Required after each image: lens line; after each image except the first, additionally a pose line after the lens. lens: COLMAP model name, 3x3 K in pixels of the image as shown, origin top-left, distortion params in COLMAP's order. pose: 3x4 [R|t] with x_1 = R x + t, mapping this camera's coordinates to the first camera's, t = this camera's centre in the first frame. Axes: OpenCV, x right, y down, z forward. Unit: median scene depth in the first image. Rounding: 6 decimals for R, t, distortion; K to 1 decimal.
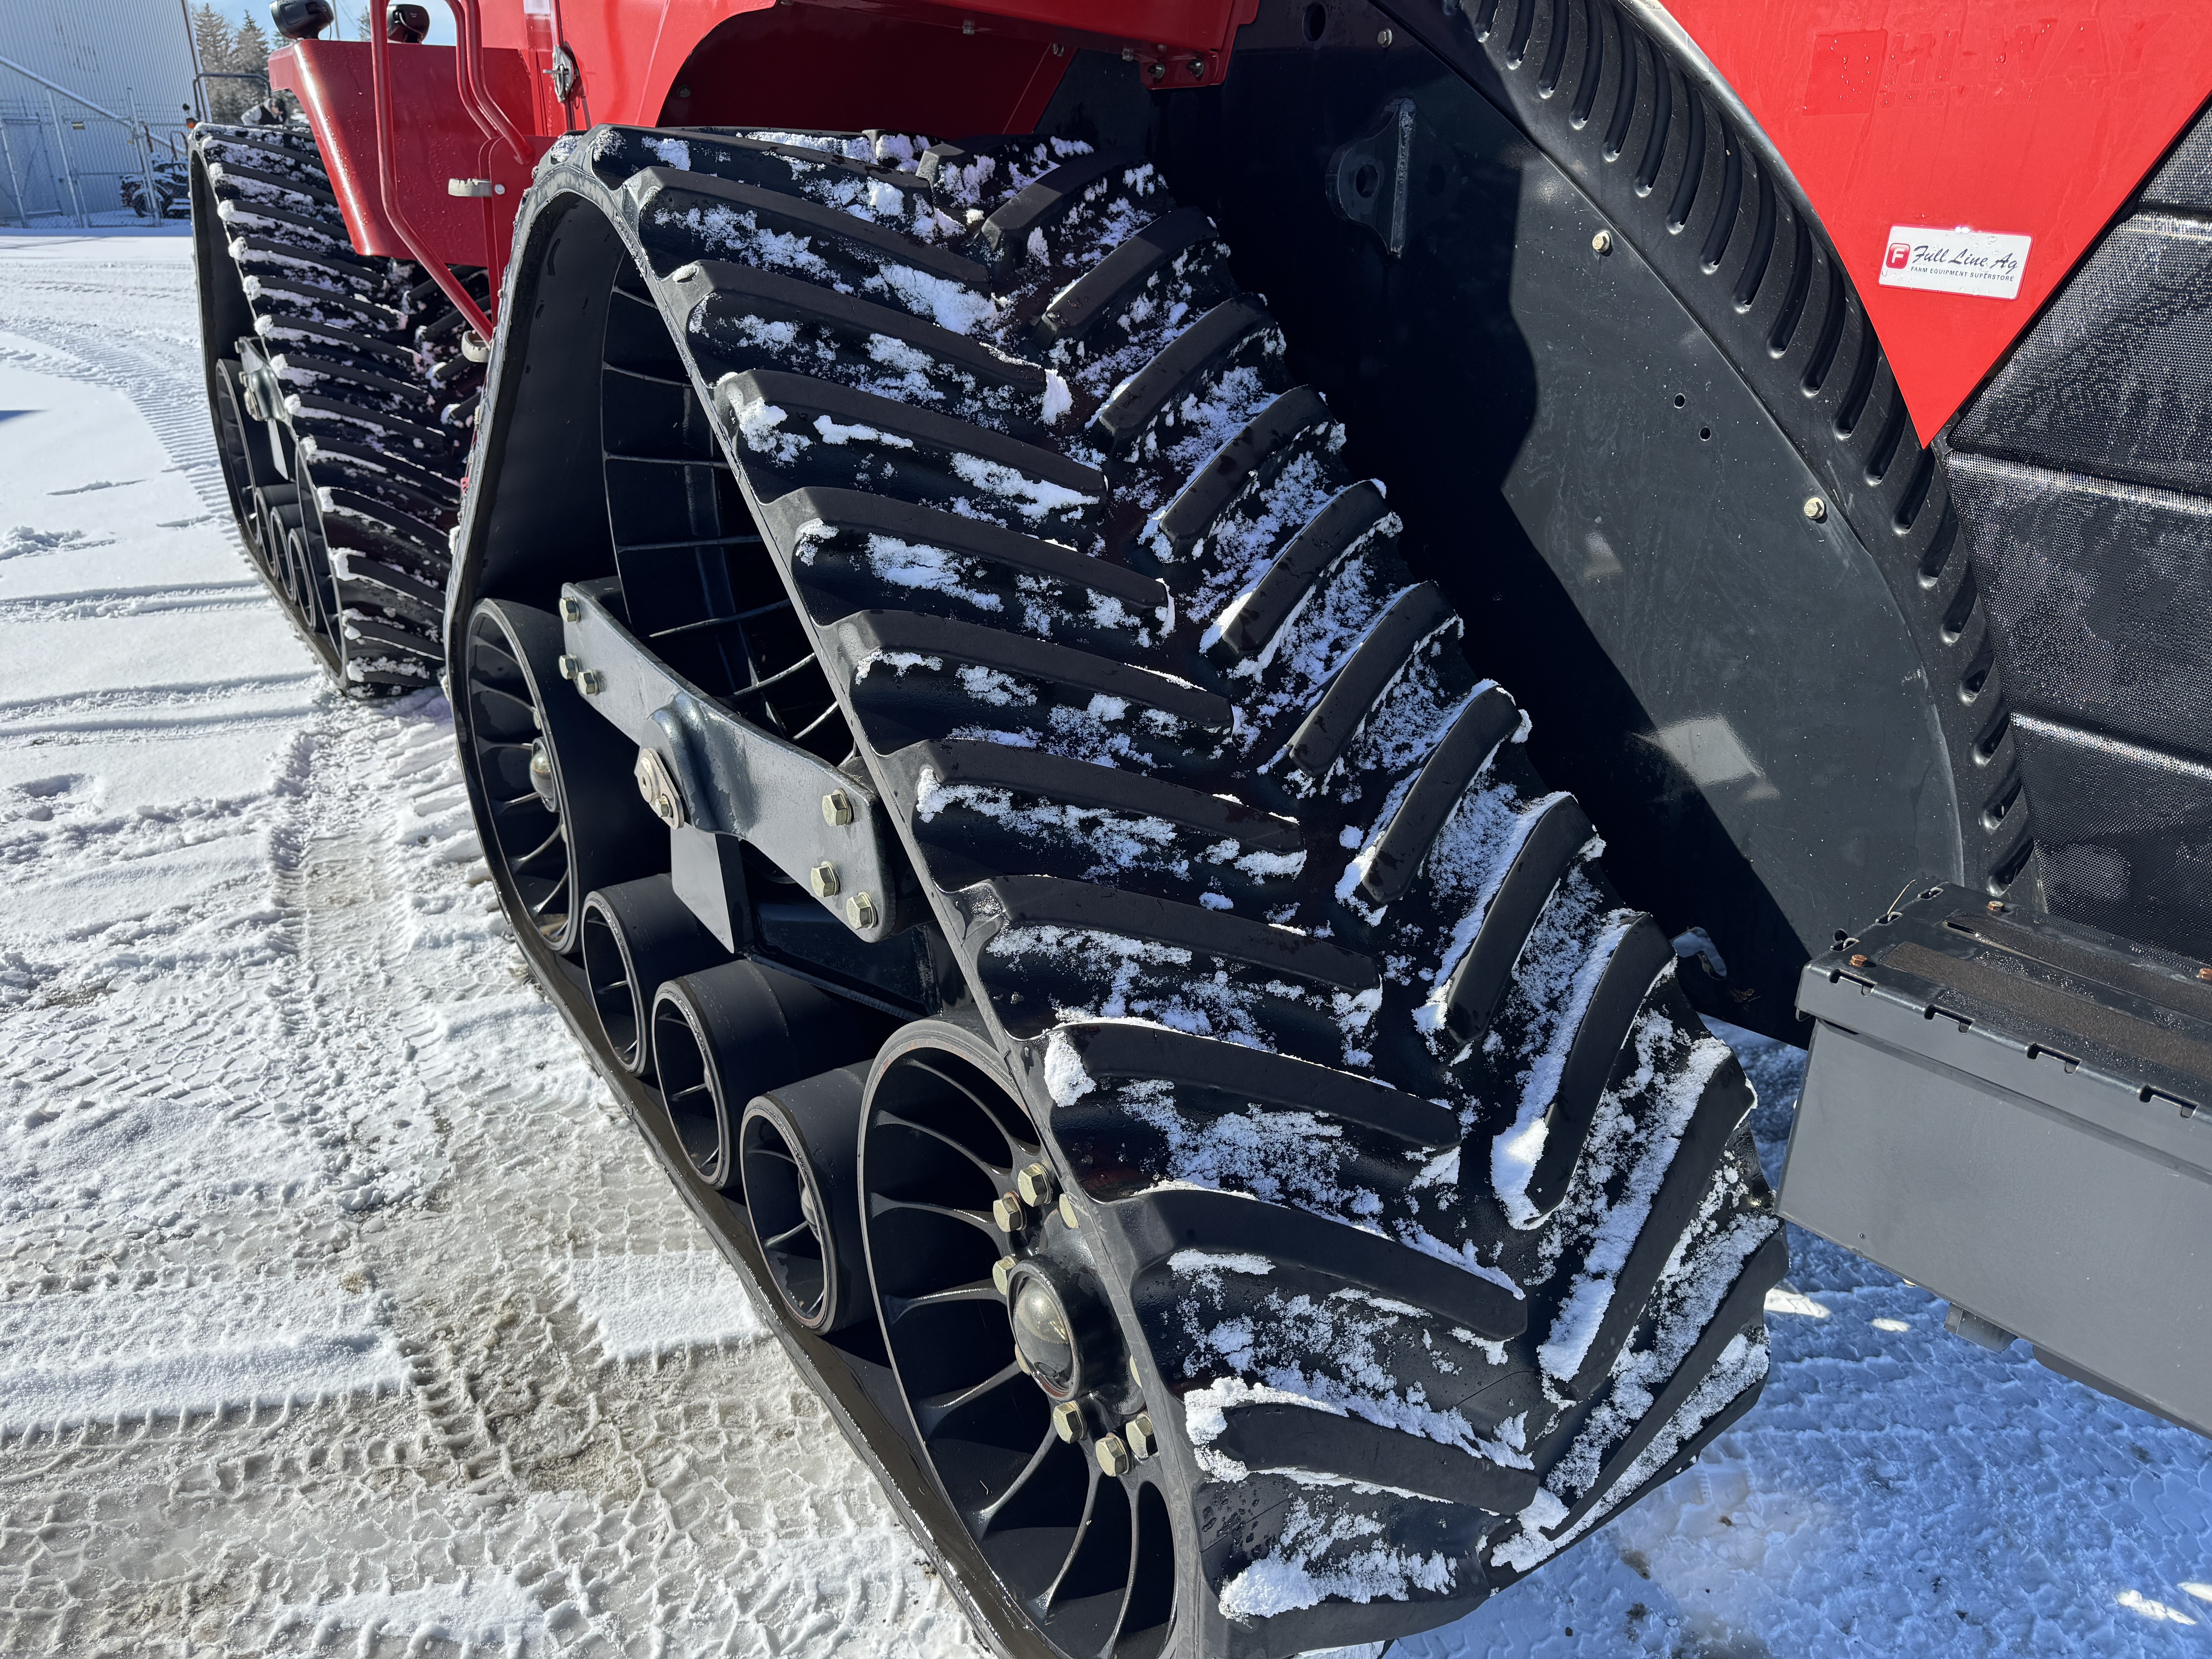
lens RADIAL K [[1597.4, 0, 1159.9], [0, 1597.4, 846.2], [0, 0, 1]] dist [0.046077, -0.074677]
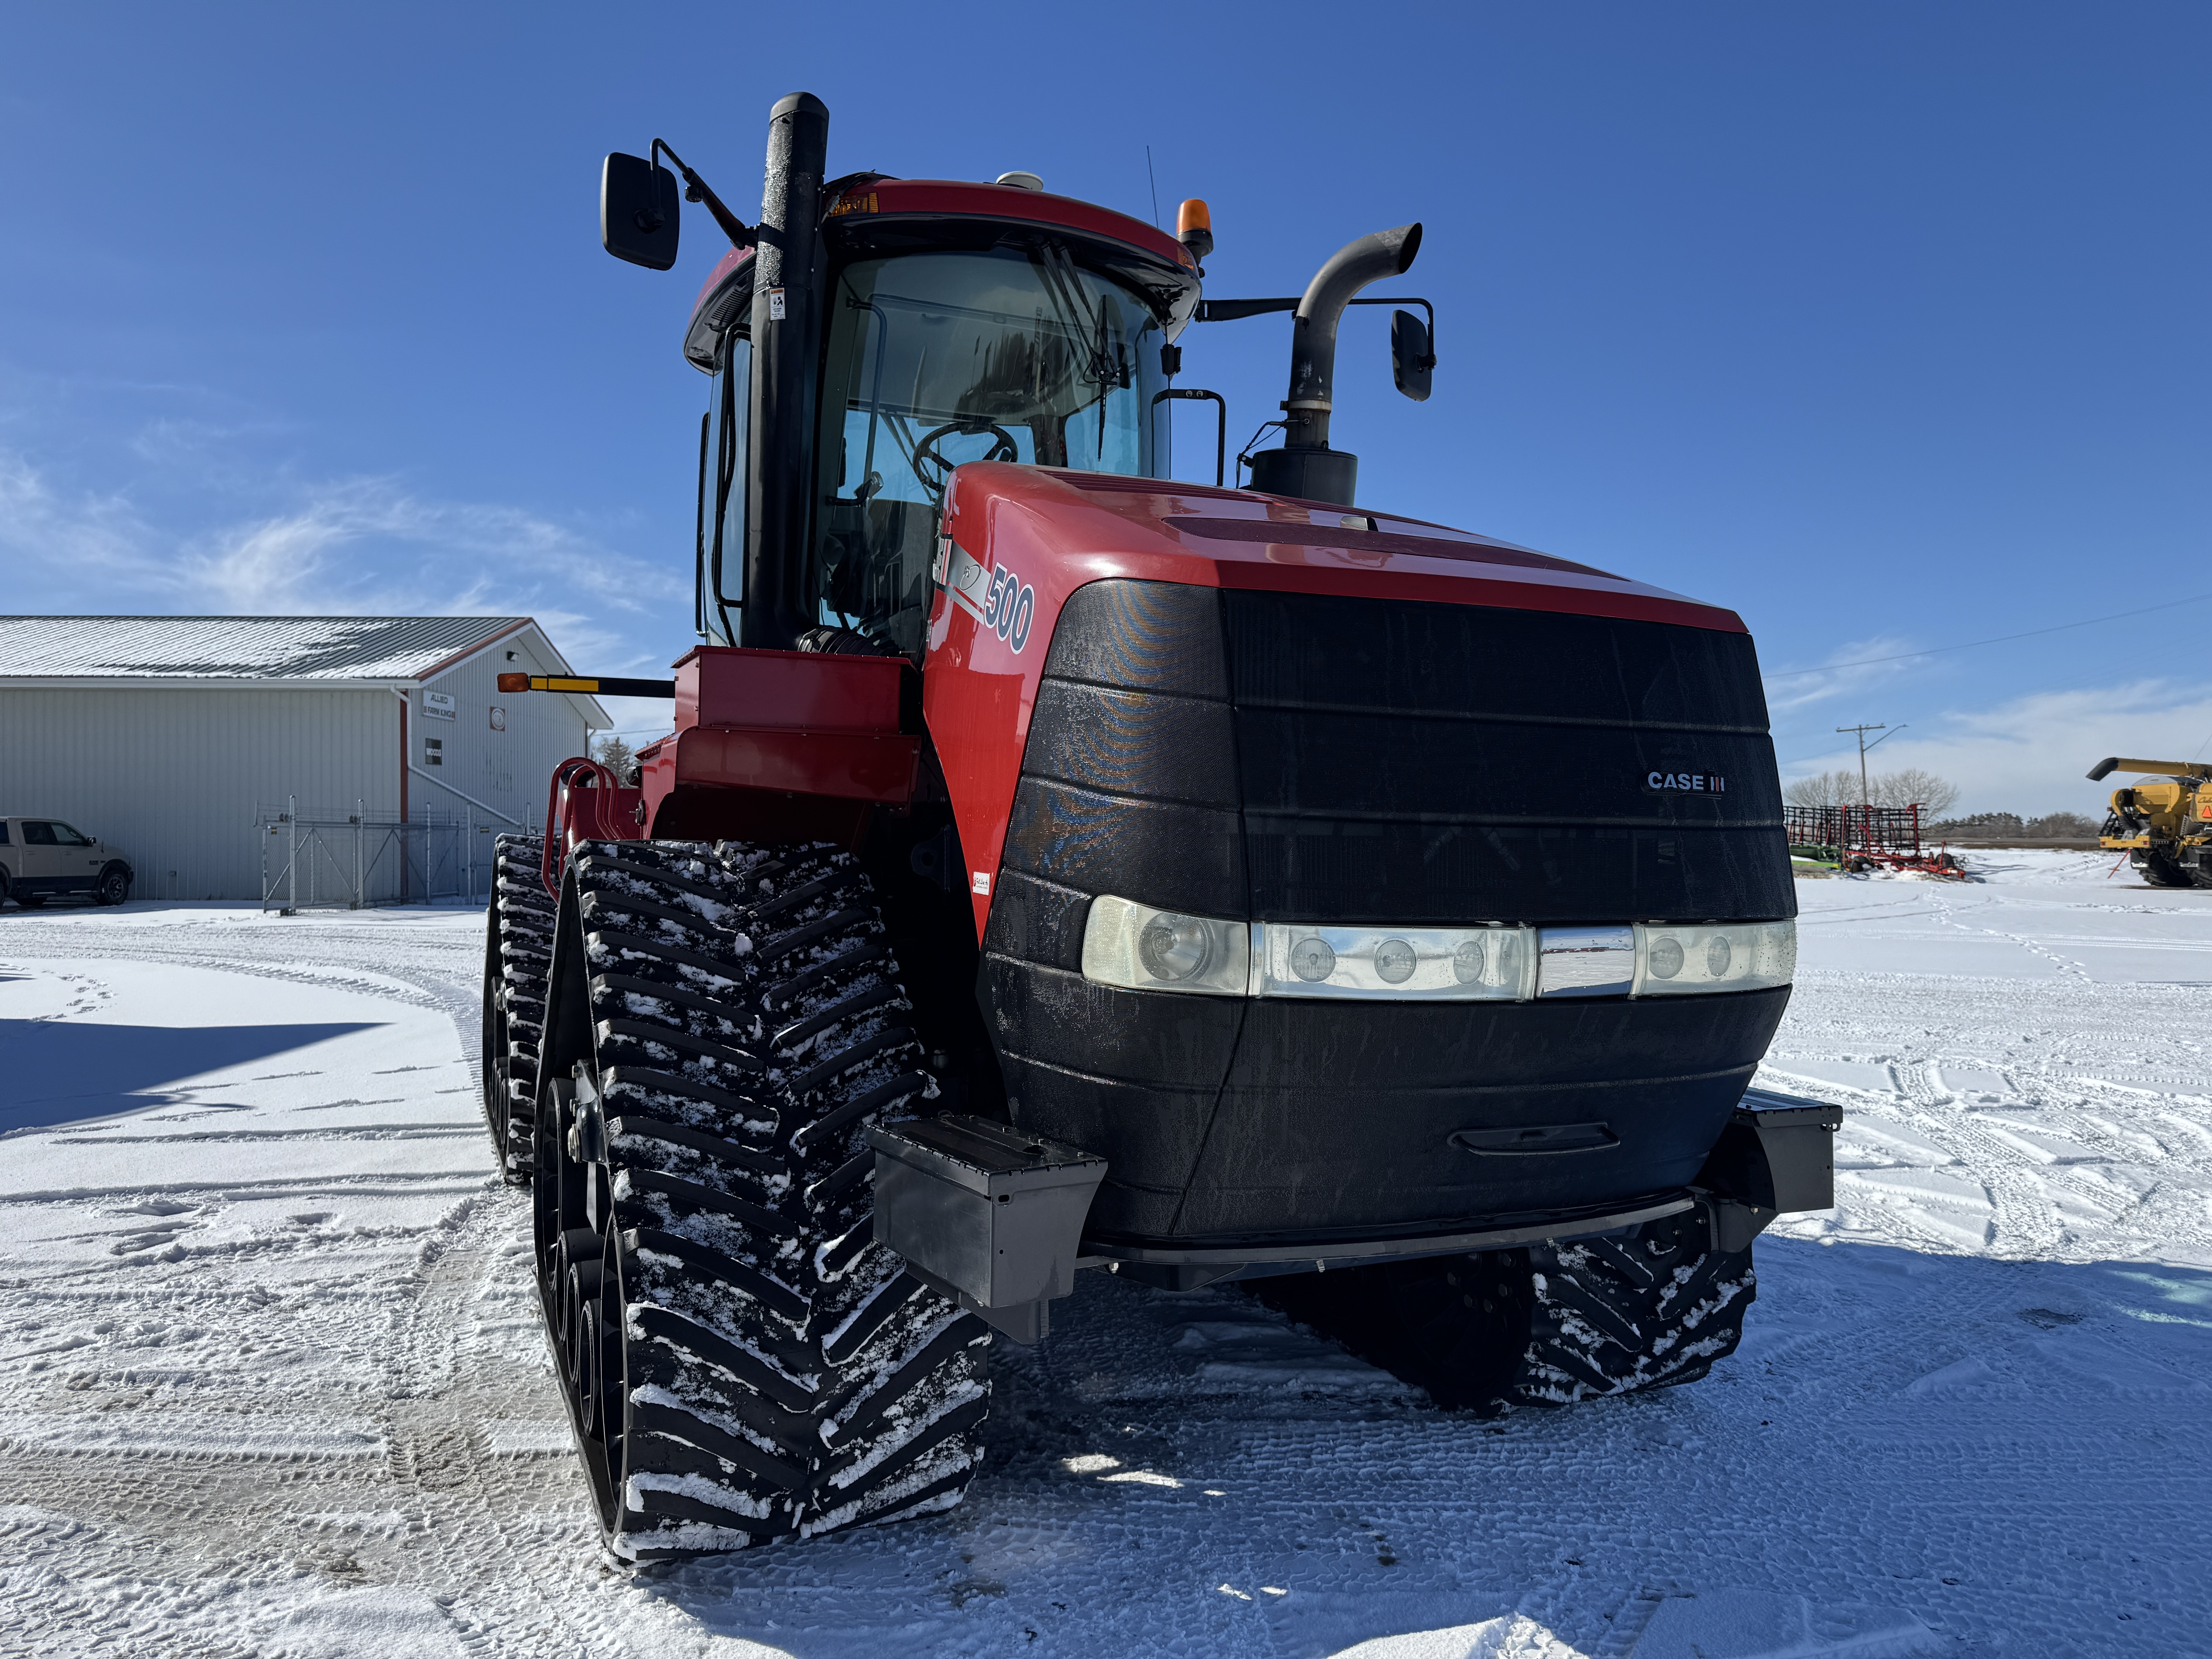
lens RADIAL K [[1597.4, 0, 1150.5], [0, 1597.4, 797.9], [0, 0, 1]] dist [0.046077, -0.074677]
pose [[0.985583, -0.019582, -0.168057, 0.880026], [-0.052833, 0.907994, -0.415639, 0.439103], [0.160734, 0.418525, 0.893869, -1.012943]]
